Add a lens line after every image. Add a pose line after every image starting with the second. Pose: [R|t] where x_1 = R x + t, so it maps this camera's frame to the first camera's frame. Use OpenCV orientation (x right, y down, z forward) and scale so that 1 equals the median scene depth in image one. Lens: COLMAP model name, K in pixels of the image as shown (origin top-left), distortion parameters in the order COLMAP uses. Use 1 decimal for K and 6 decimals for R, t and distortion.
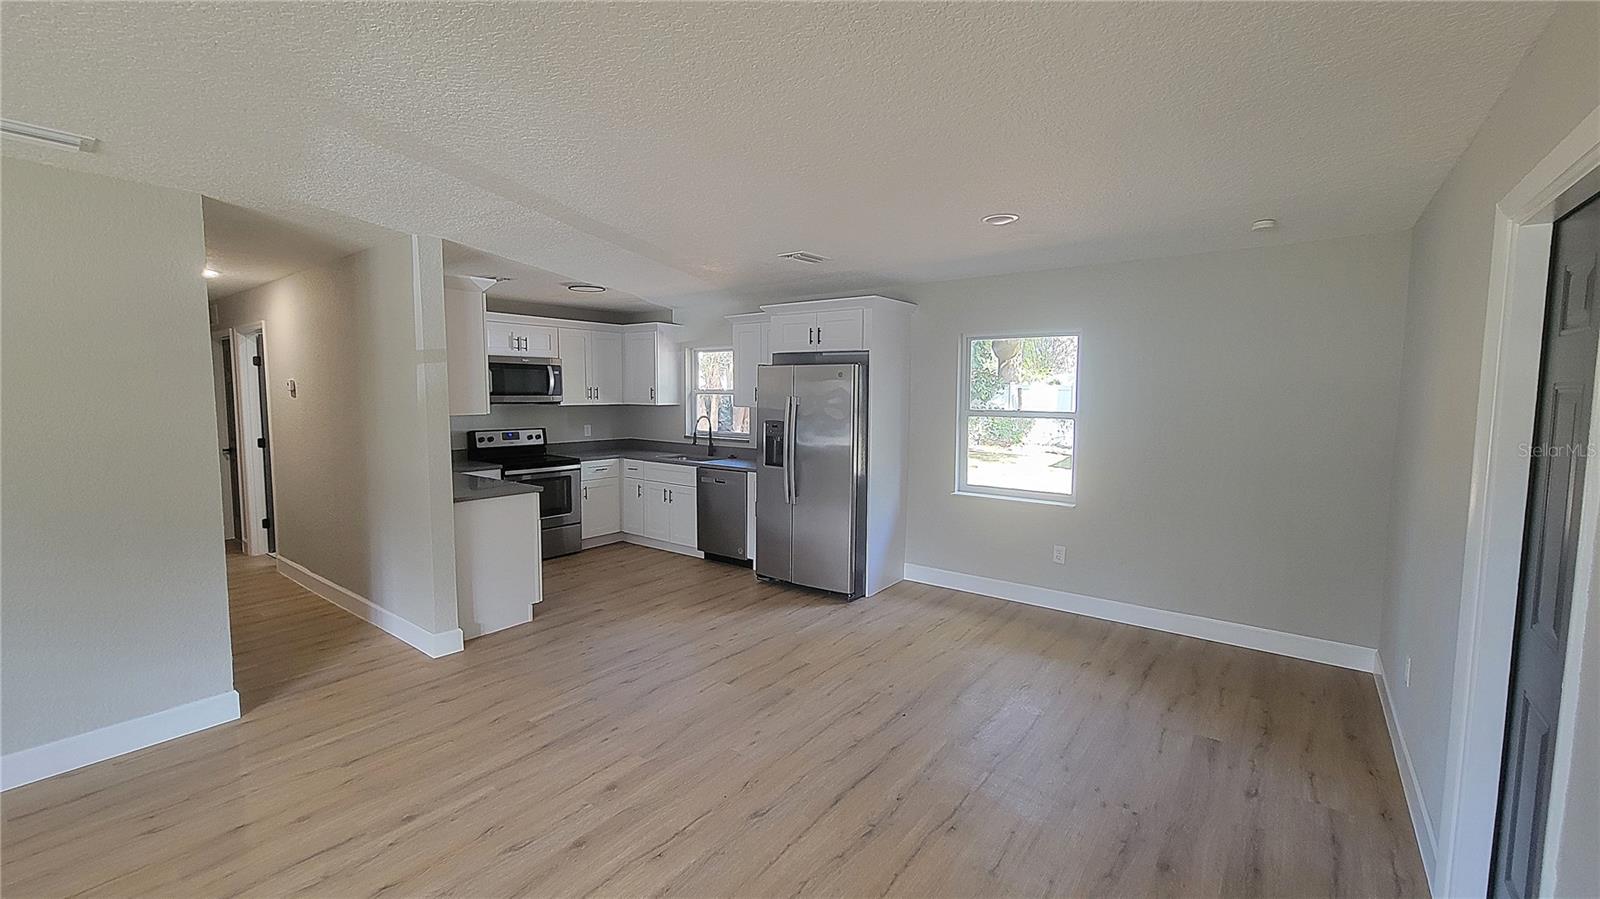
lens RADIAL K [[655.5, 0, 804.9], [0, 655.5, 441.3], [0, 0, 1]] dist [0.003557, 0.000497]
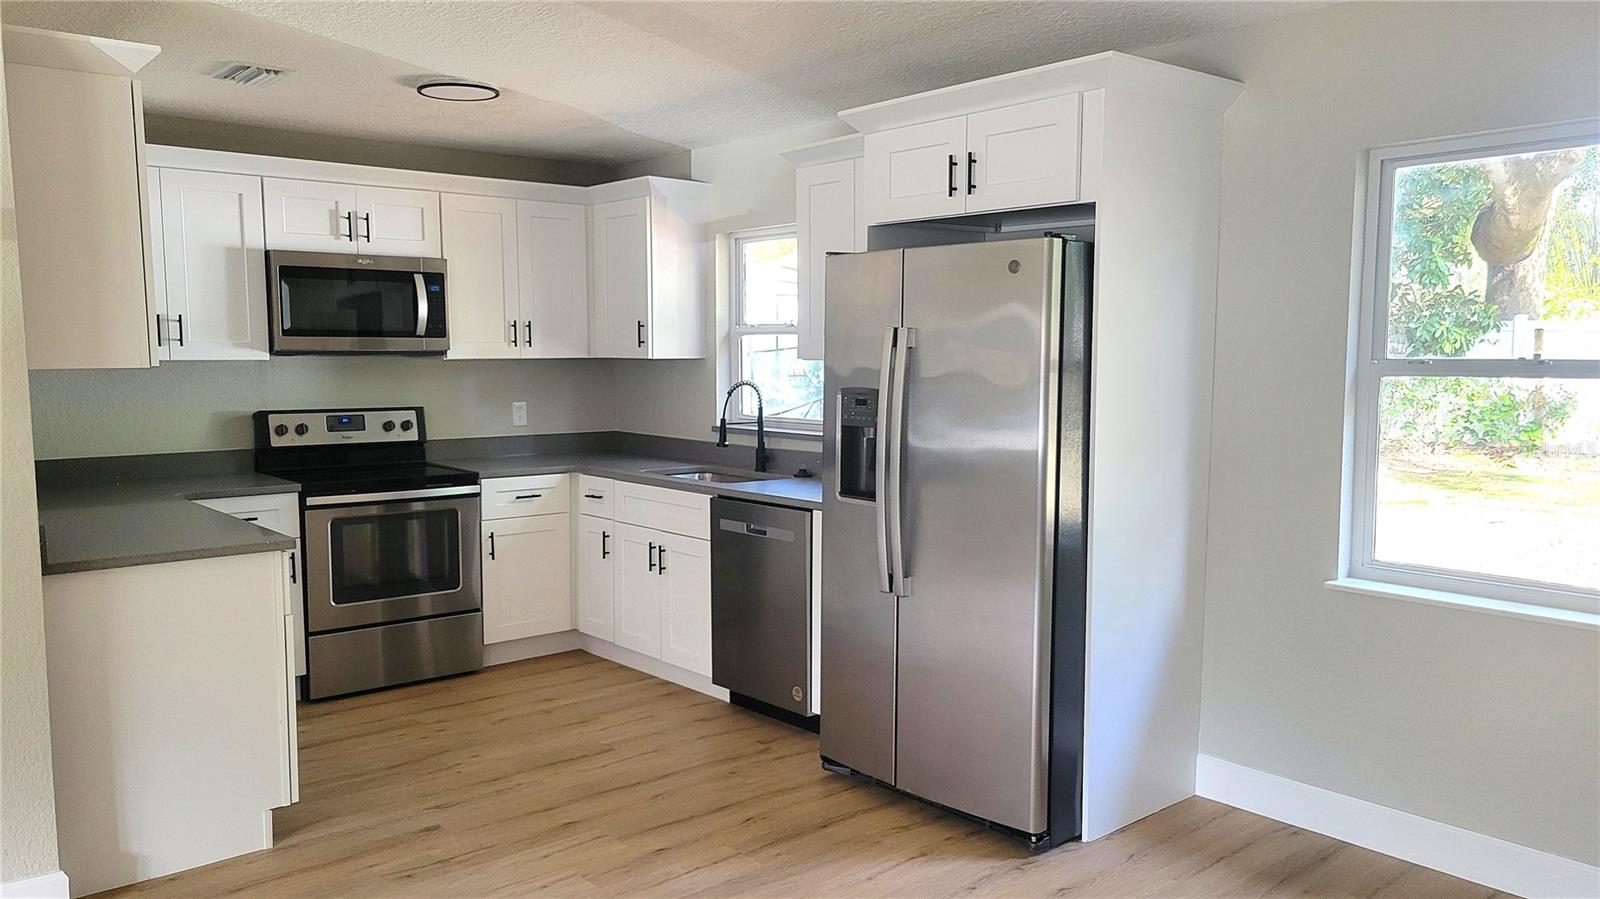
lens RADIAL K [[1210.7, 0, 796.4], [0, 1210.7, 457.5], [0, 0, 1]] dist [0.045000, -0.012285]
pose [[0.974526, 0.012682, -0.223914, 0.079587], [-0.009852, 0.999857, 0.013753, 0.001915], [0.224056, -0.011197, 0.974512, 0.240484]]
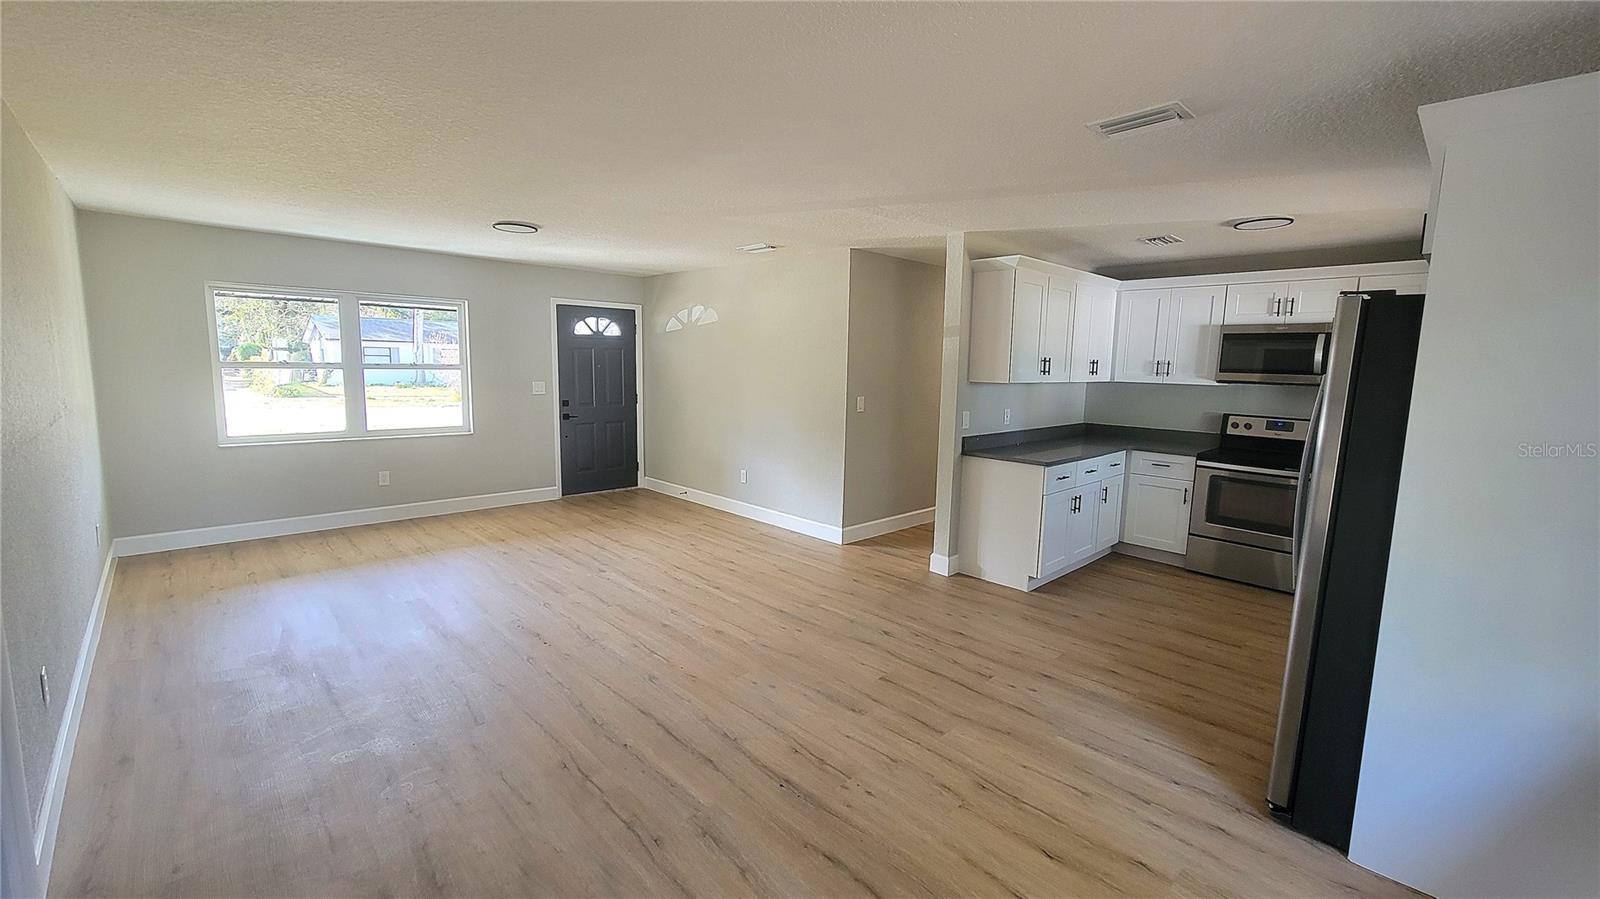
lens RADIAL K [[655.5, 0, 795.3], [0, 655.5, 450.2], [0, 0, 1]] dist [0.003557, 0.000497]
pose [[-0.169400, 0.121434, -0.978037, 0.486319], [-0.099279, 0.985229, 0.139523, -0.036192], [0.980534, 0.120733, -0.154842, 0.637266]]
